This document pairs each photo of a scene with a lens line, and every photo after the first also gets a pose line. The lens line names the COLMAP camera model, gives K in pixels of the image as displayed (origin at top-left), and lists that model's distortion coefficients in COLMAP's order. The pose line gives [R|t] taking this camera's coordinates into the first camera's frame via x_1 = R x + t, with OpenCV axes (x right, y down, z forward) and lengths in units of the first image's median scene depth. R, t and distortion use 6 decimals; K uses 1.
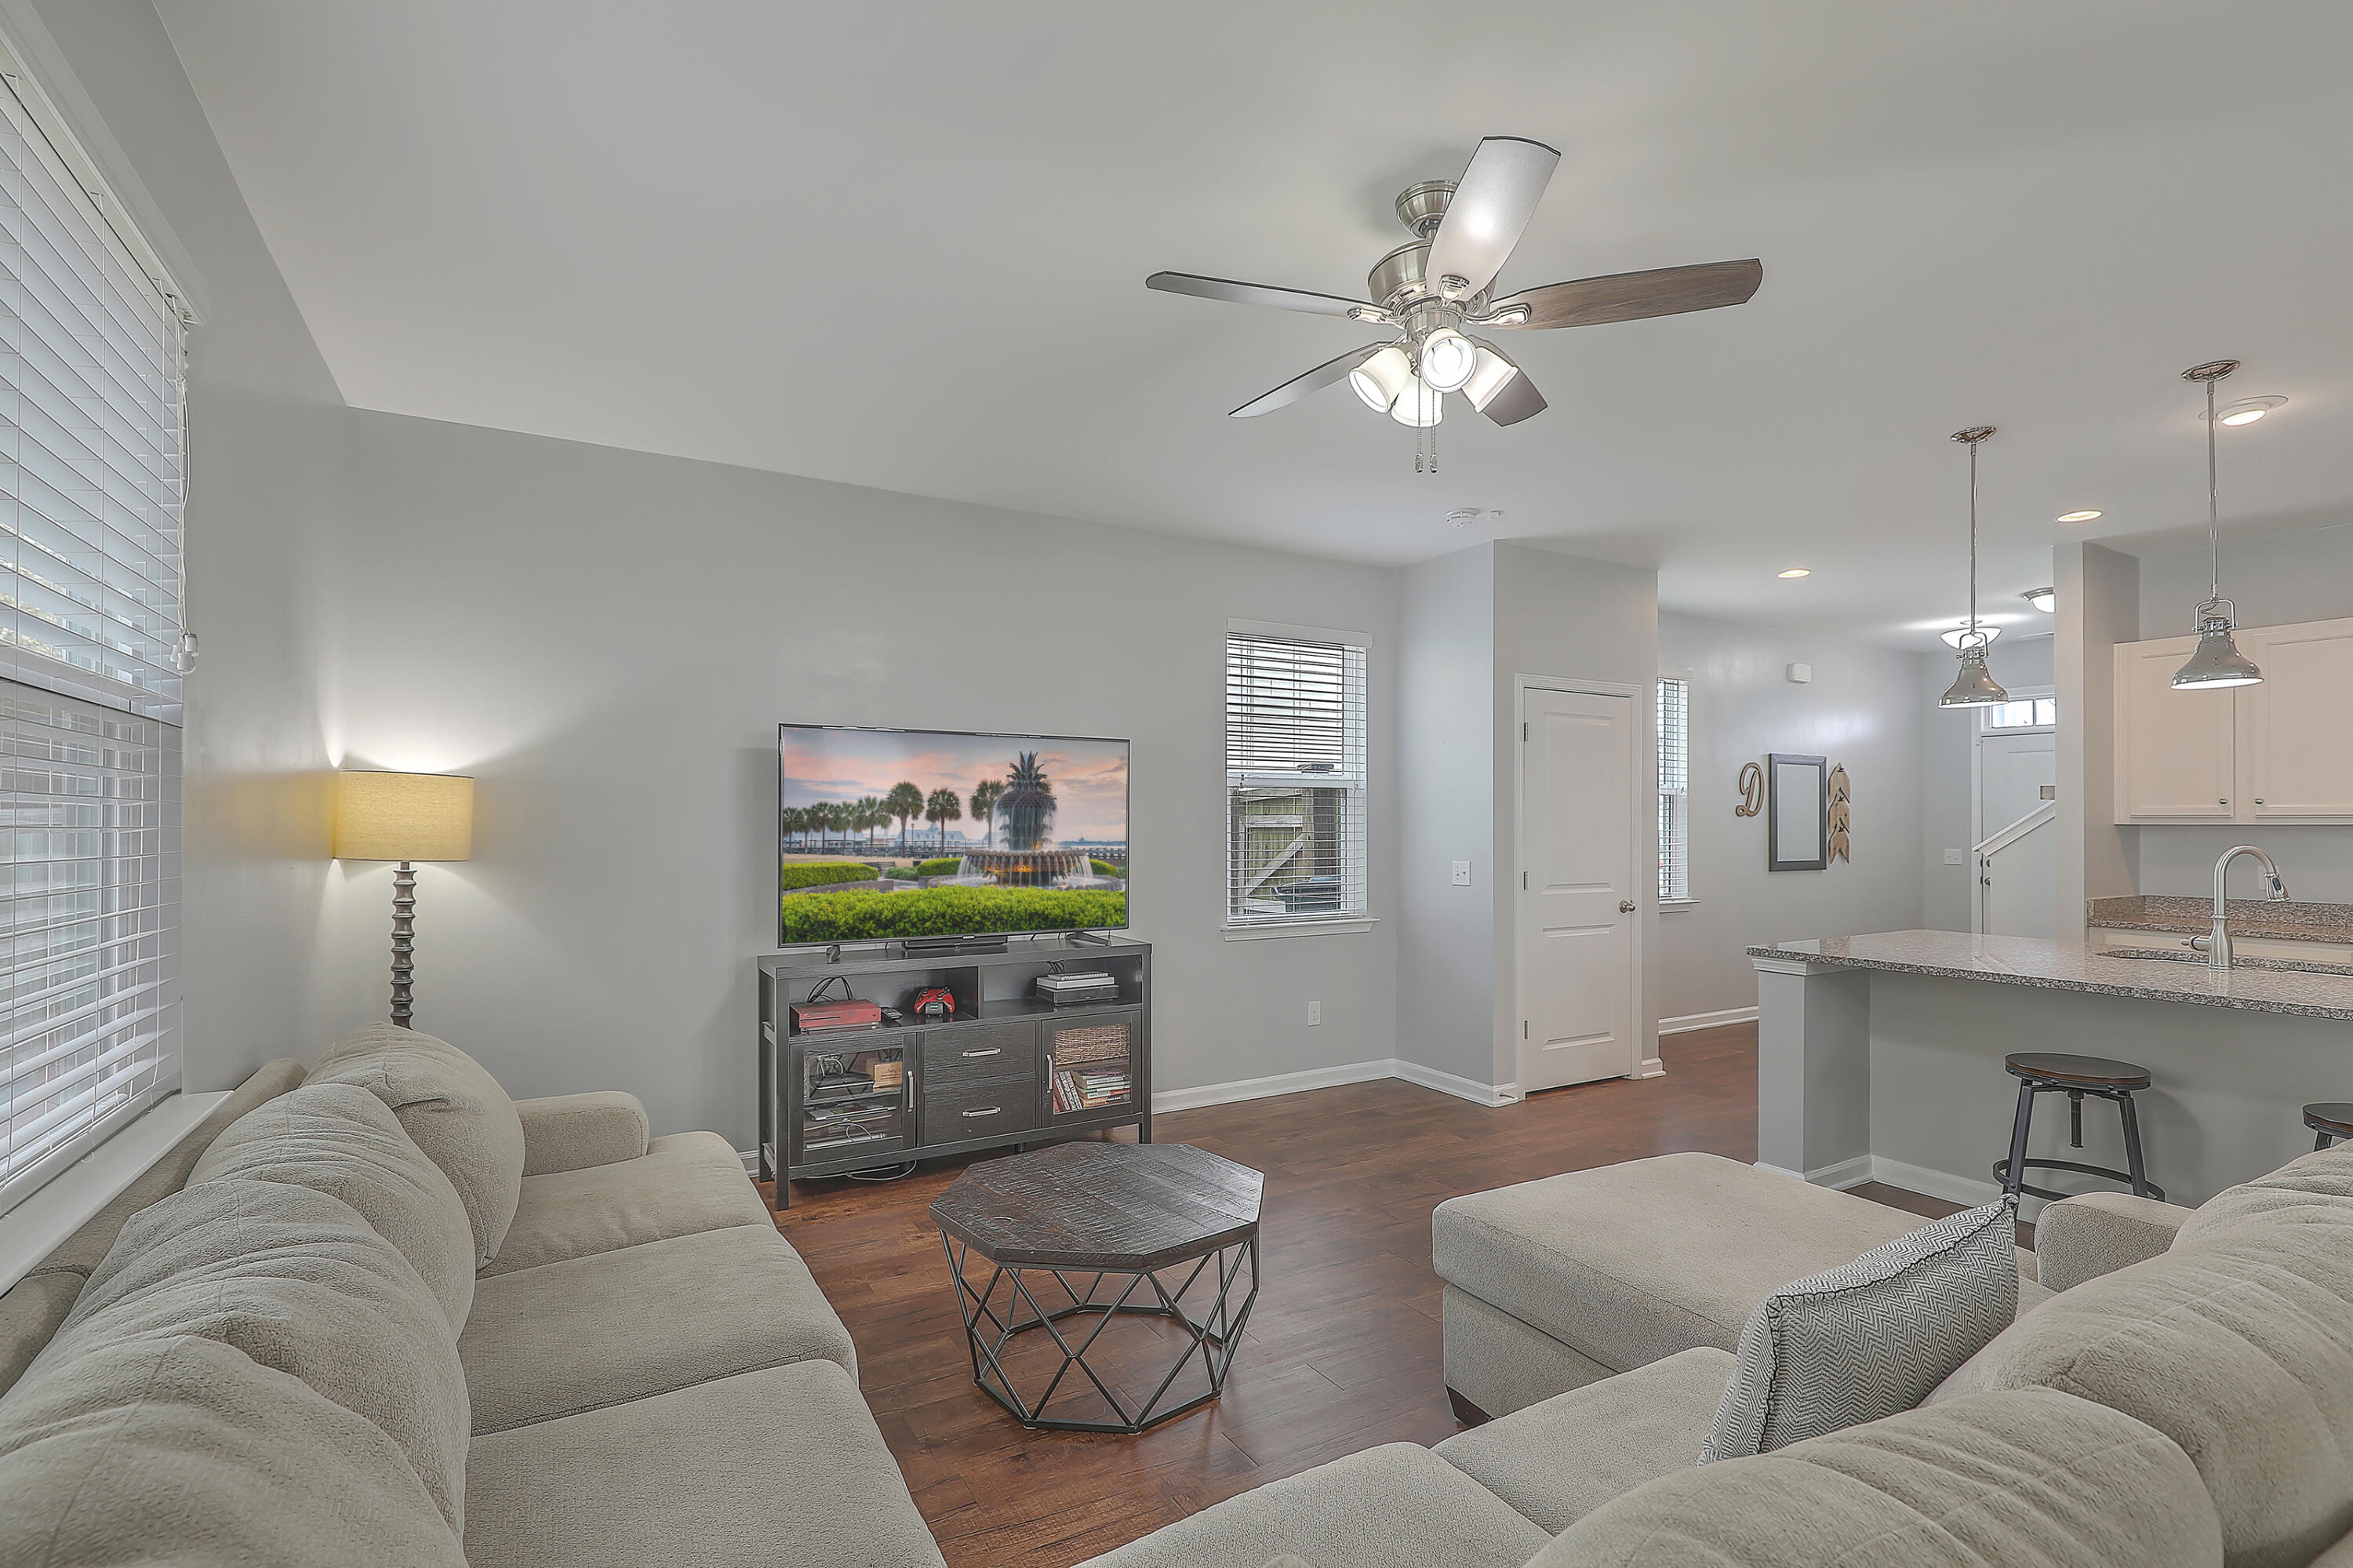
lens RADIAL K [[1094.5, 0, 1180.4], [0, 1094.5, 812.2], [0, 0, 1]] dist [-0.066916, 0.047934]
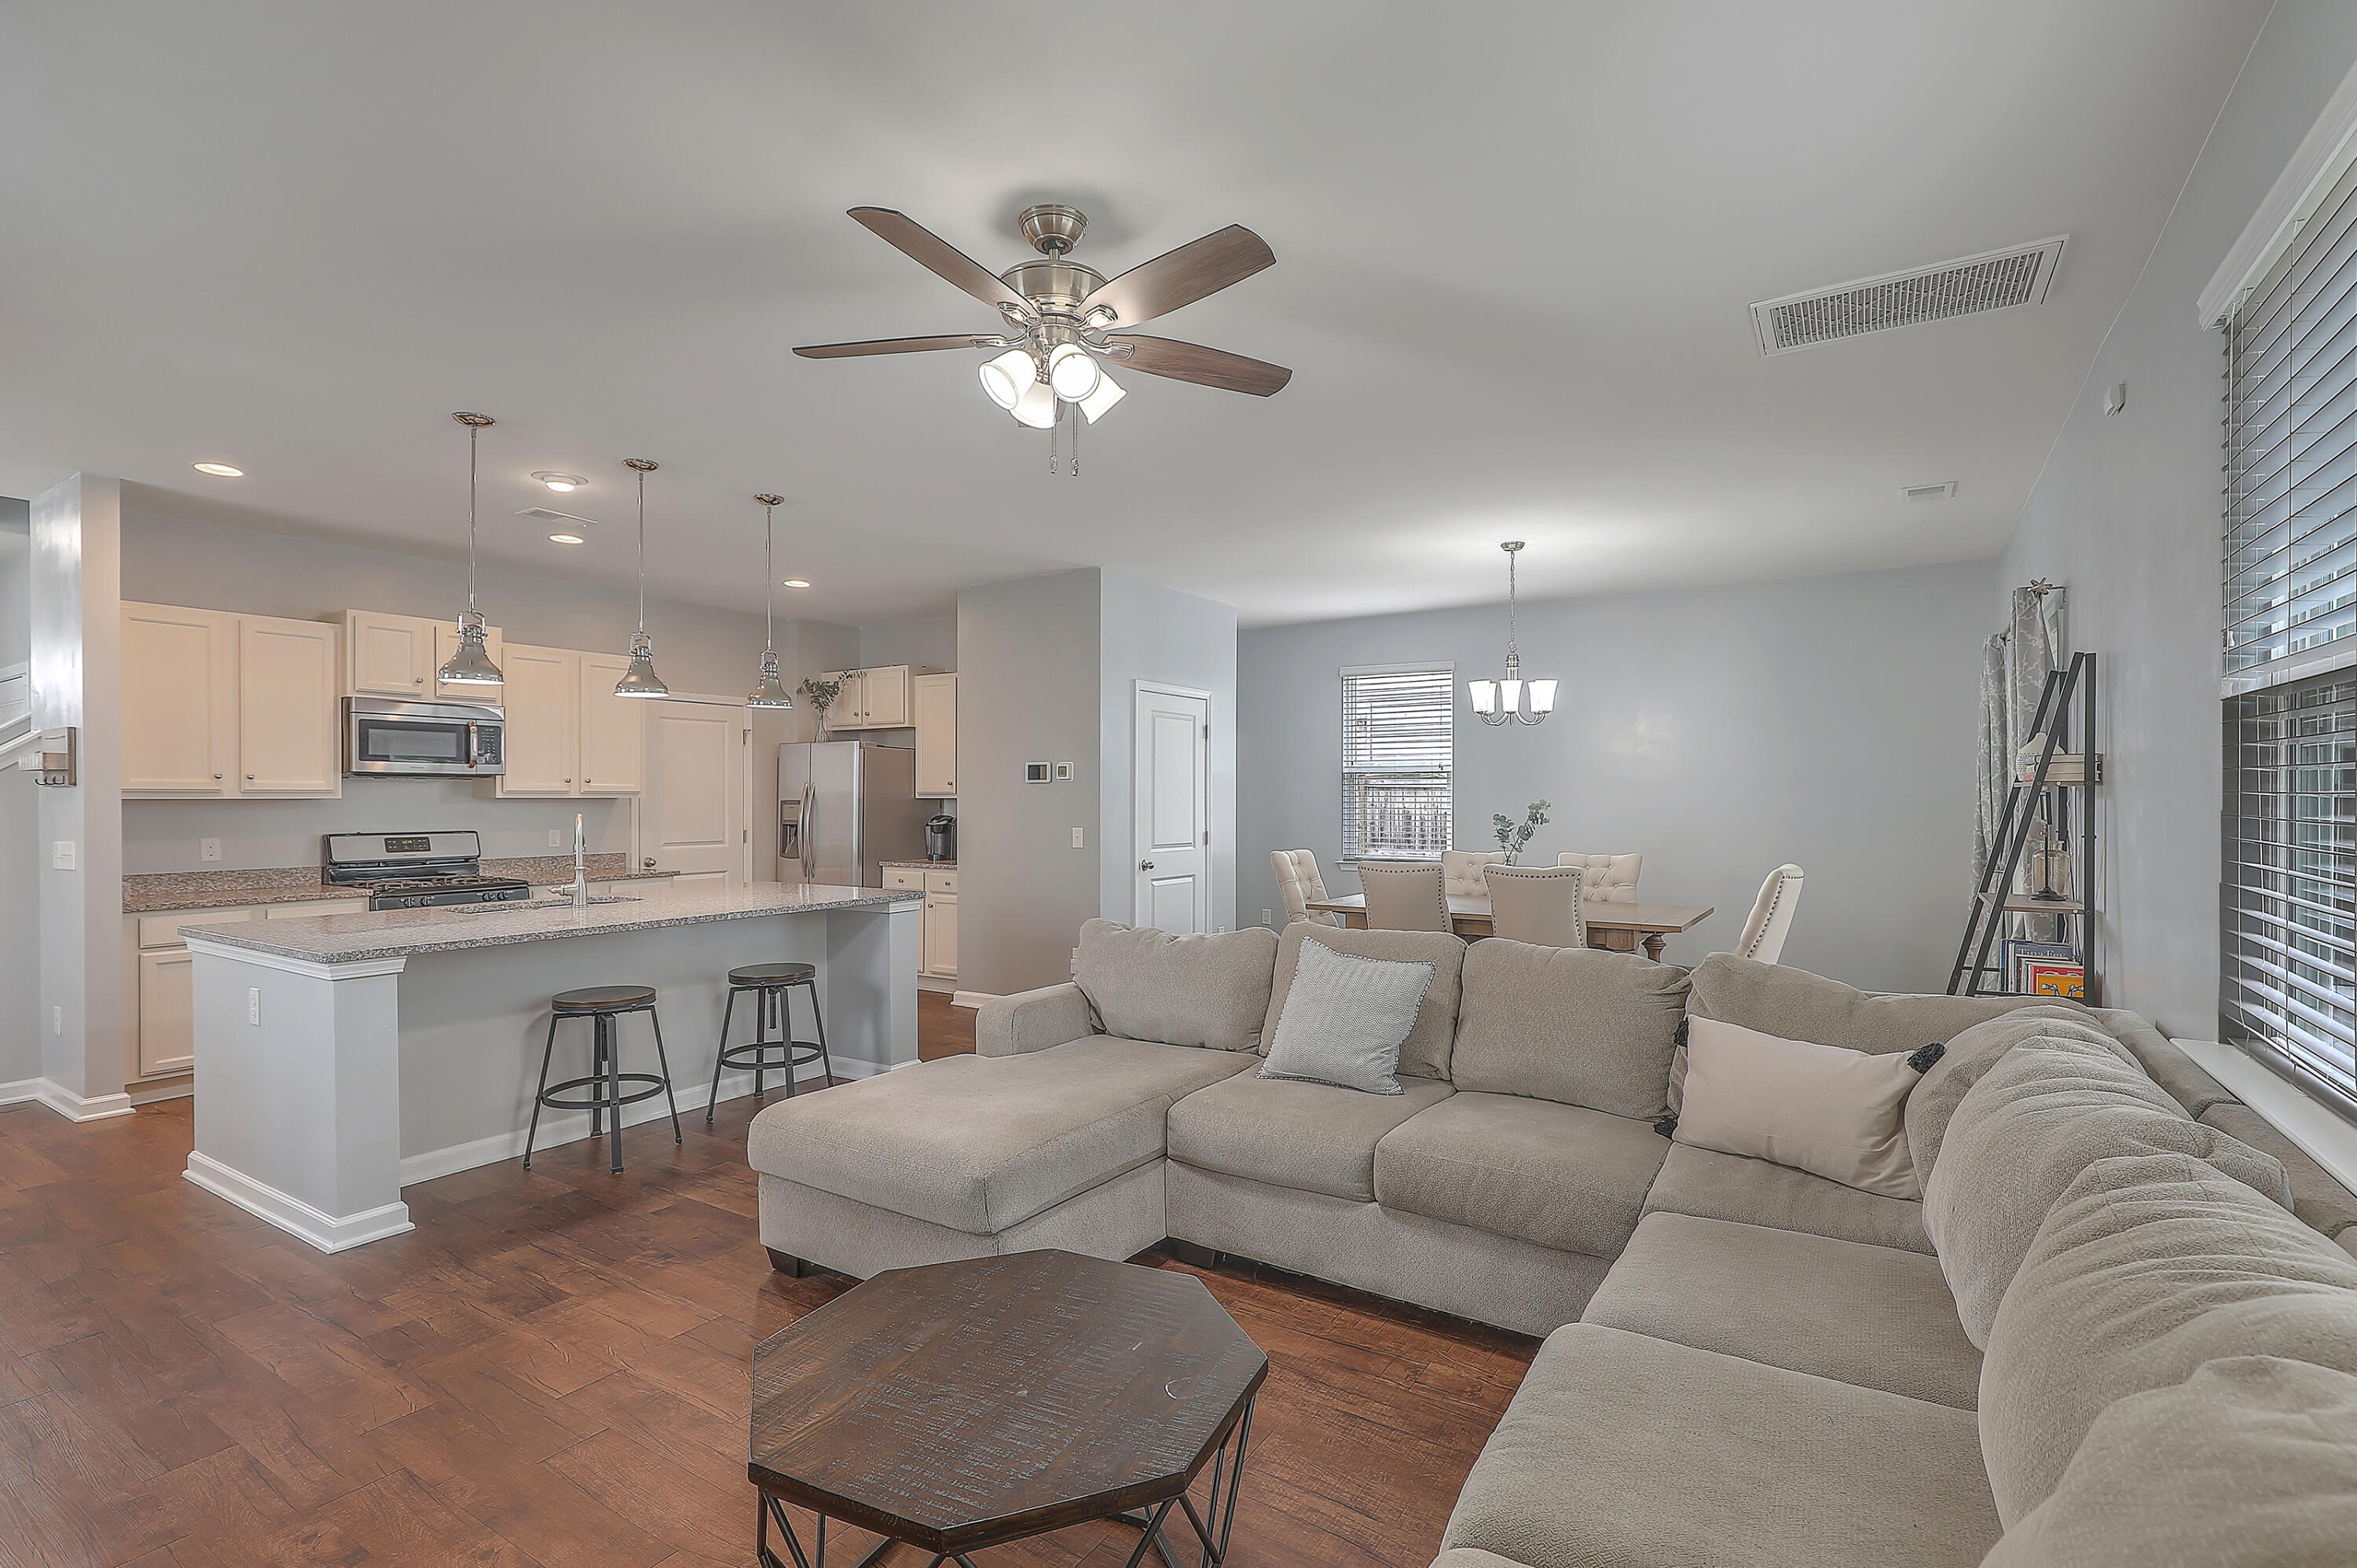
lens RADIAL K [[1094.7, 0, 1179.5], [0, 1094.7, 803.7], [0, 0, 1]] dist [0.001227, -0.000115]
pose [[-0.464351, -0.006433, 0.885628, -0.436768], [-0.007754, 0.999965, 0.003198, 0.006461], [-0.885617, -0.005382, -0.464385, 0.752175]]
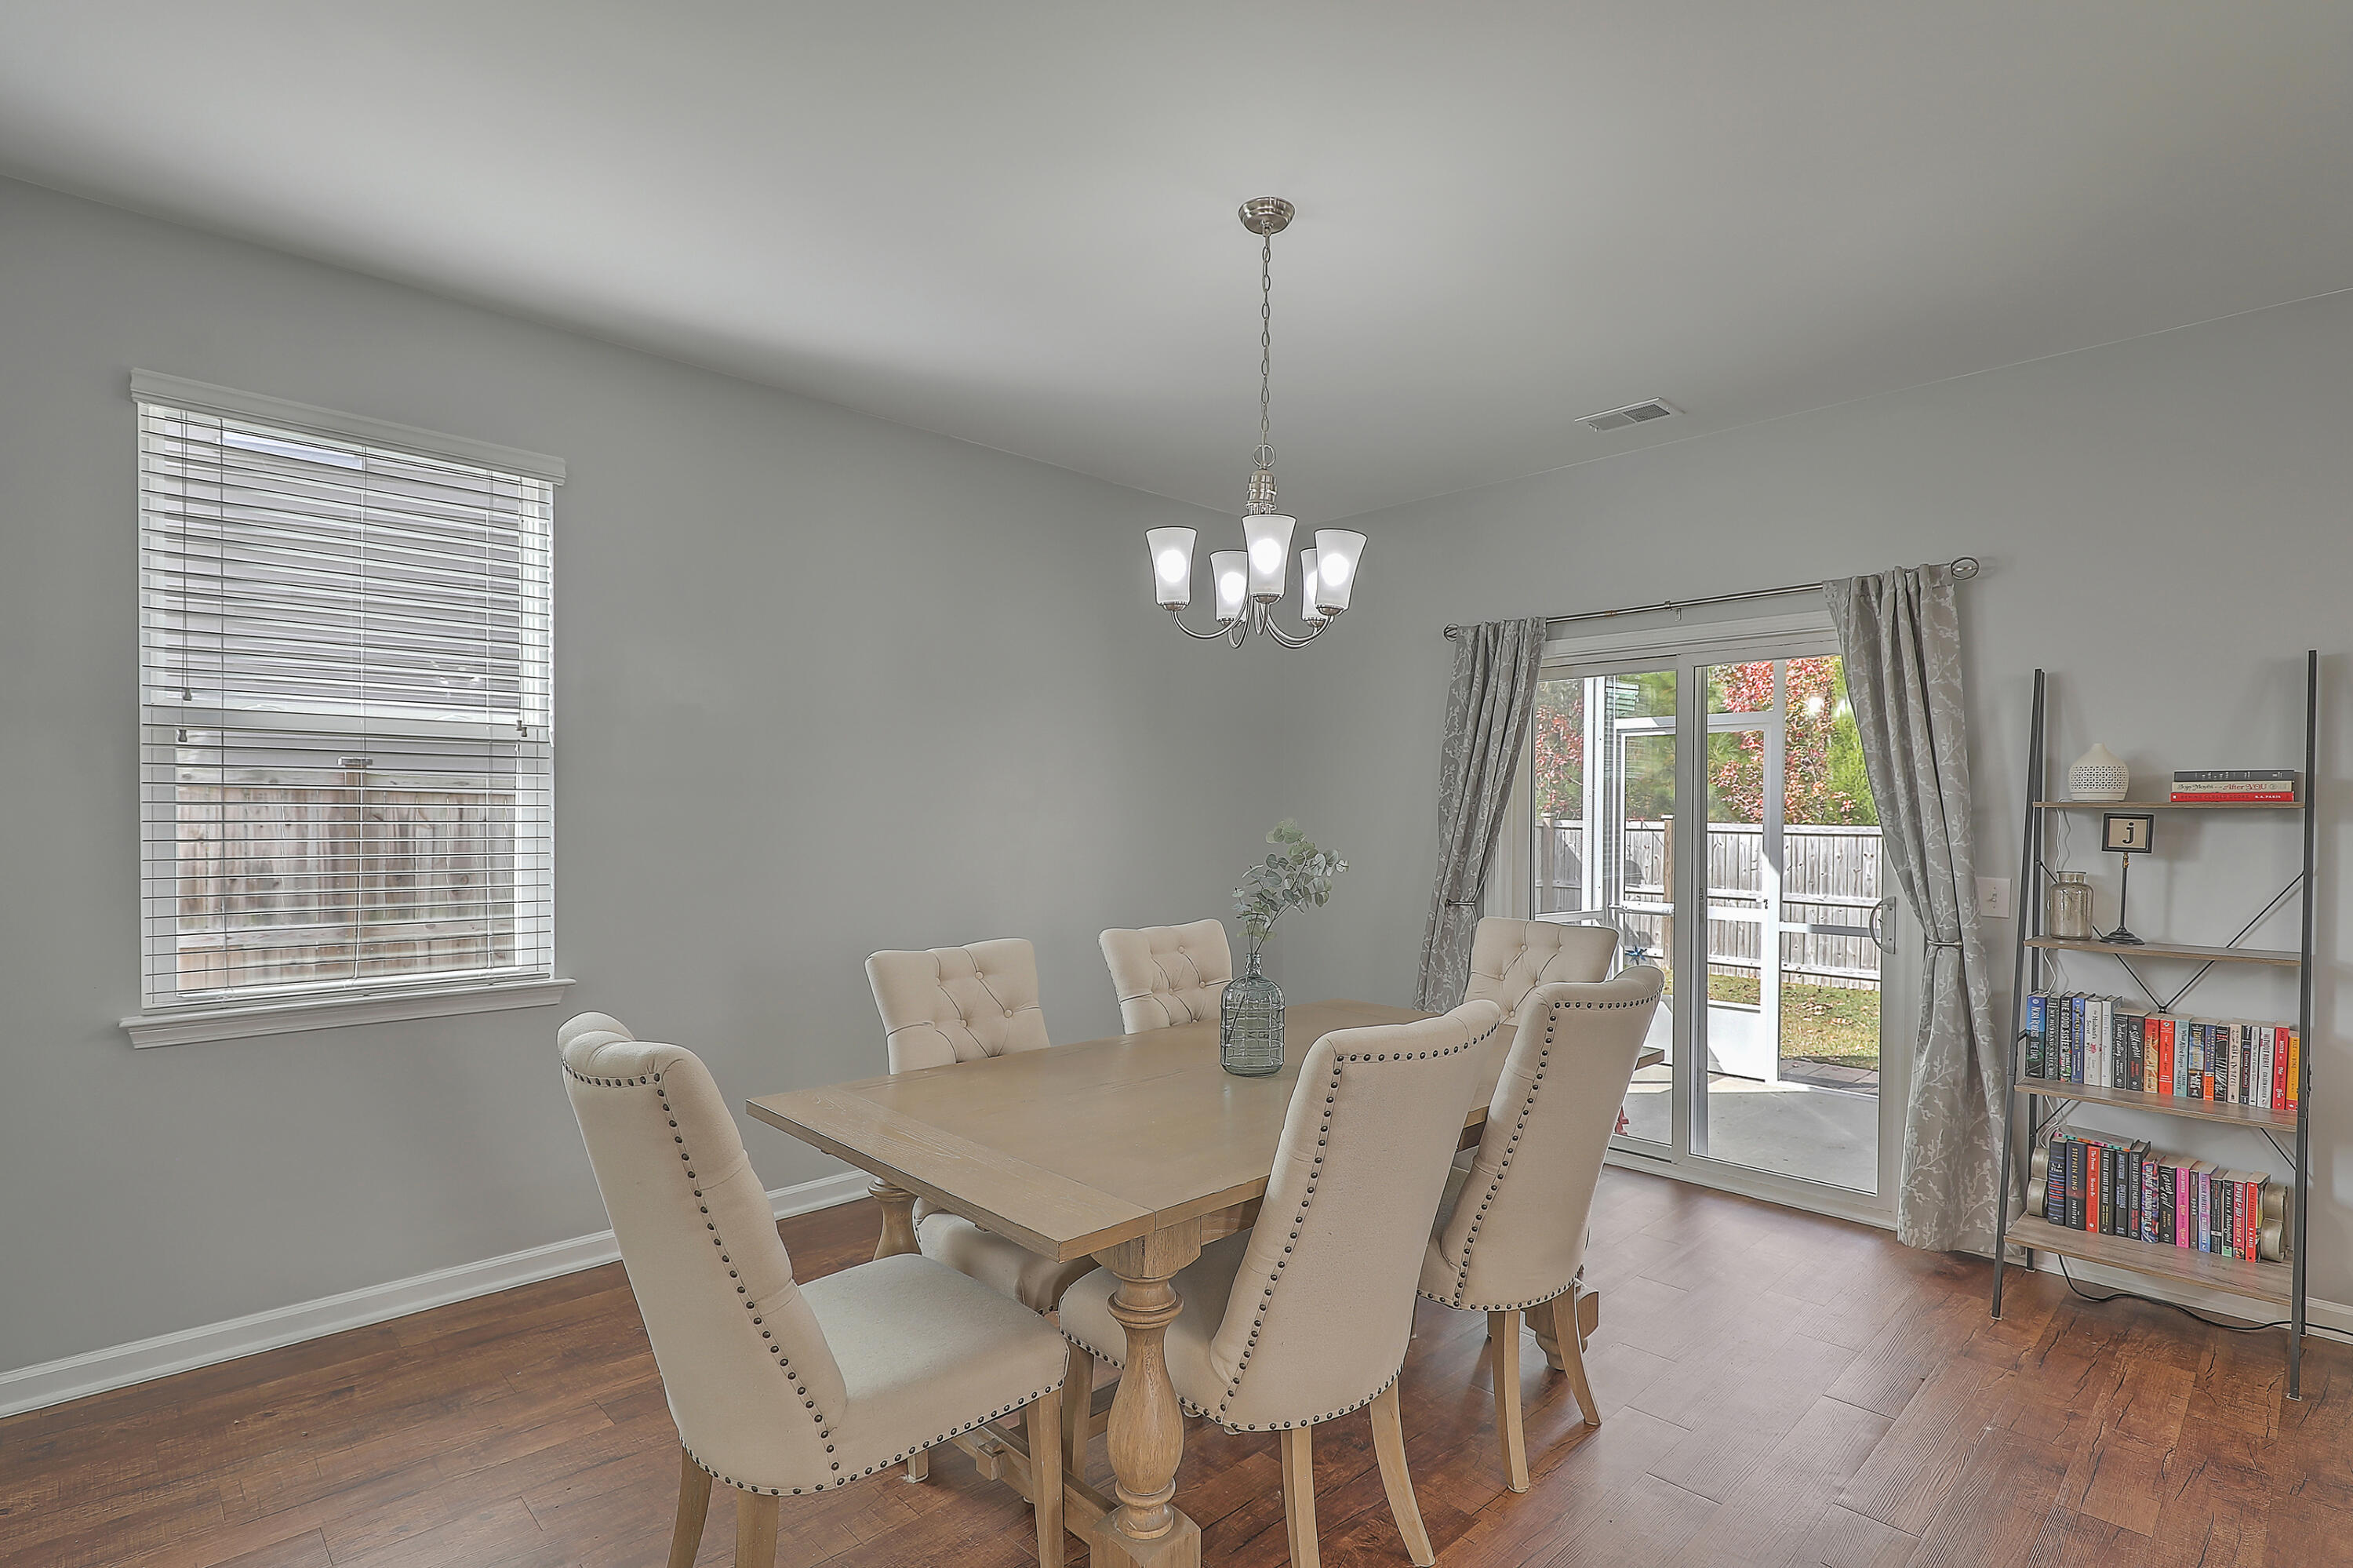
lens RADIAL K [[1134.1, 0, 1201.1], [0, 1134.1, 810.8], [0, 0, 1]] dist [-0.002669, -0.000251]
pose [[-0.966412, -0.008016, -0.256873, 0.742616], [-0.005052, 0.999913, -0.012197, 0.005958], [0.256948, -0.010490, -0.966368, 0.320327]]
